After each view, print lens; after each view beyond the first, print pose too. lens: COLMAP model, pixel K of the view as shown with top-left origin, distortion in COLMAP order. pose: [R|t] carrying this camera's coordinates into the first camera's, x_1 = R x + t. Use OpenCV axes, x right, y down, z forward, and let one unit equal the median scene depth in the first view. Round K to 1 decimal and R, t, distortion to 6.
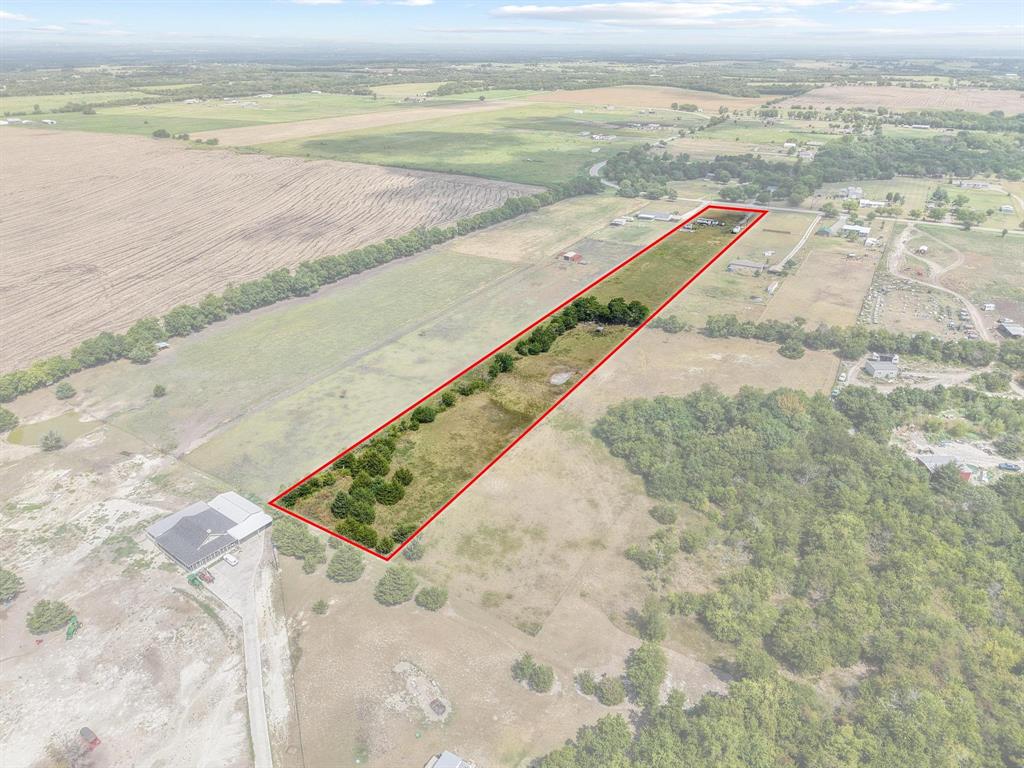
lens RADIAL K [[687.4, 0, 515.9], [0, 687.4, 382.6], [0, 0, 1]] dist [0.019168, -0.020746]
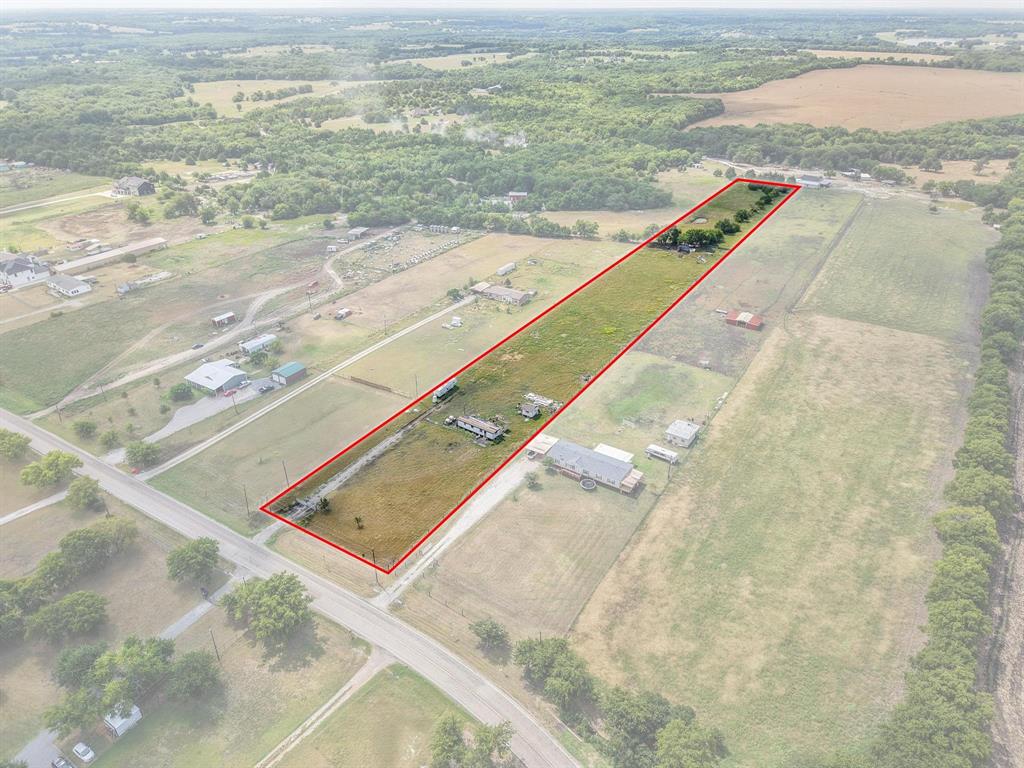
lens RADIAL K [[687.4, 0, 515.9], [0, 687.4, 382.6], [0, 0, 1]] dist [0.019168, -0.020746]
pose [[-0.999451, -0.015555, 0.029247, 0.432746], [0.015287, 0.566699, 0.823783, -1.090183], [-0.029389, 0.823778, -0.566150, 2.190594]]
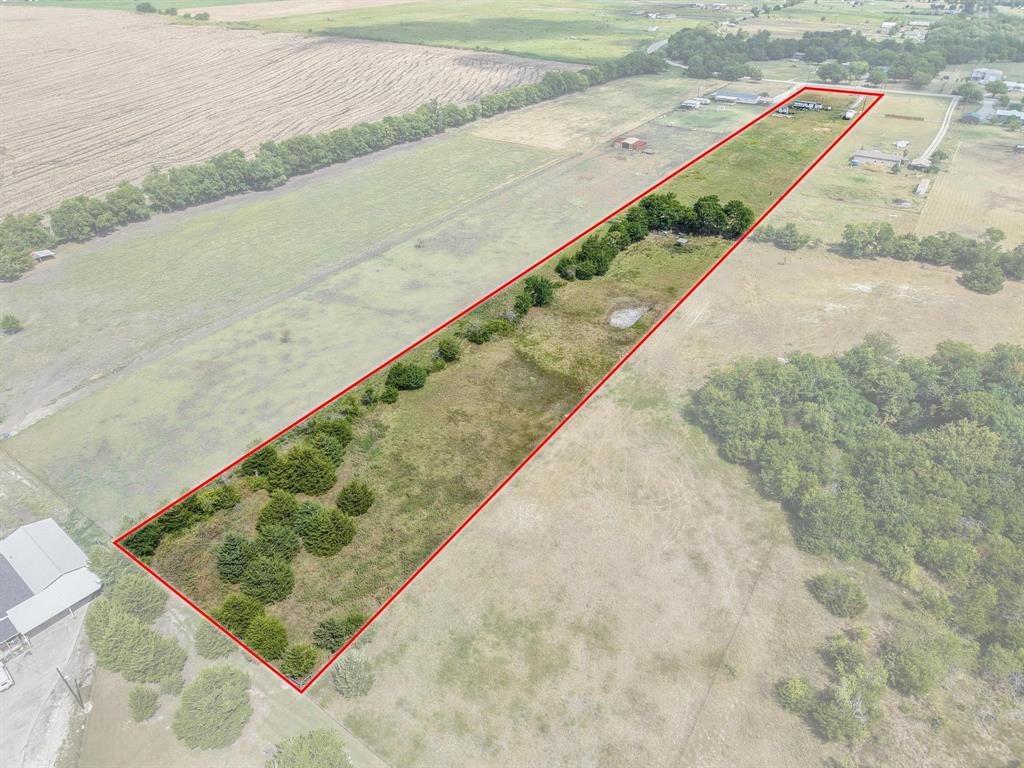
lens RADIAL K [[687.4, 0, 515.9], [0, 687.4, 382.6], [0, 0, 1]] dist [0.019168, -0.020746]
pose [[0.998757, 0.026361, -0.042314, -0.009215], [-0.021276, 0.992972, 0.116418, -0.018071], [0.045086, -0.115373, 0.992299, 0.341544]]
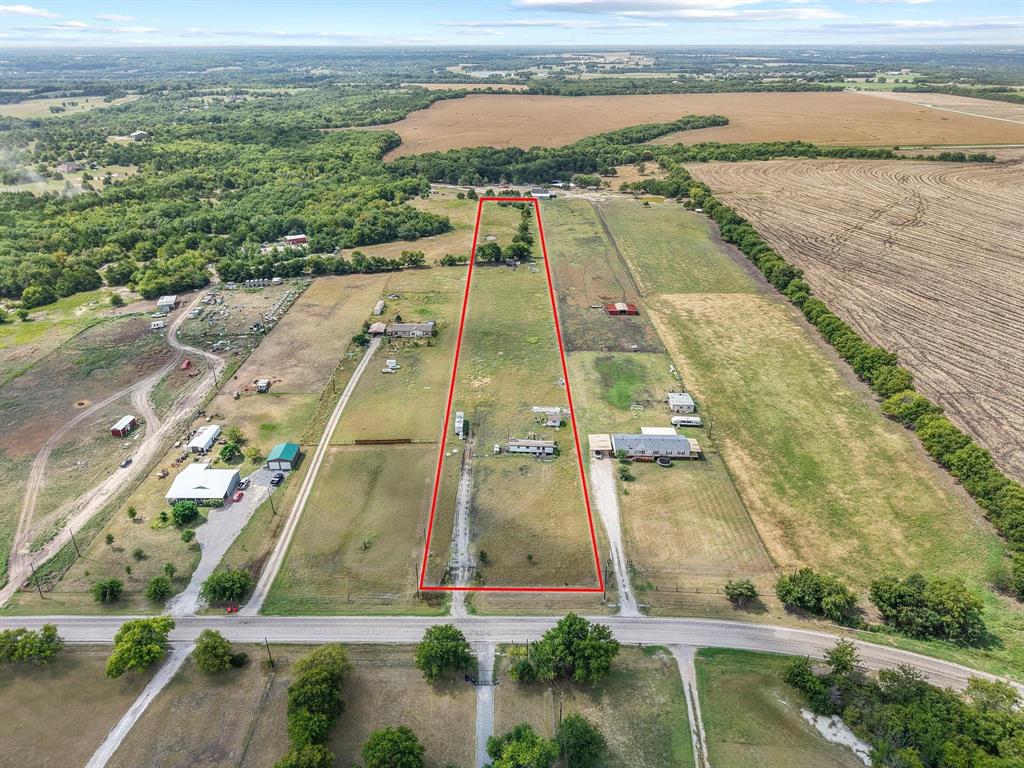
lens RADIAL K [[684.3, 0, 512.0], [0, 684.3, 384.0], [0, 0, 1]] dist [0.020971, -0.024988]
pose [[-0.865707, 0.222928, -0.448169, 0.859323], [-0.225421, 0.625784, 0.746713, -1.055379], [0.446920, 0.747461, -0.491493, 2.118730]]
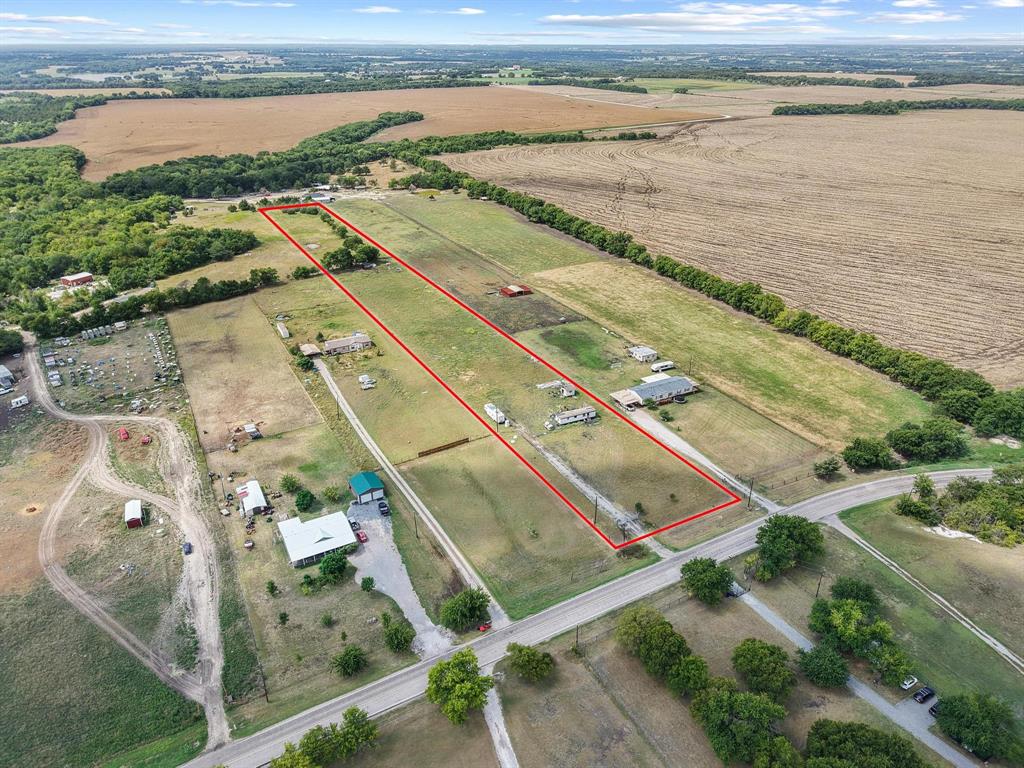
lens RADIAL K [[687.4, 0, 515.9], [0, 687.4, 382.6], [0, 0, 1]] dist [0.019168, -0.020746]
pose [[-0.509188, 0.381425, -0.771520, 1.189059], [-0.388156, 0.698314, 0.601409, -0.938479], [0.768155, 0.605700, -0.207521, 1.887234]]
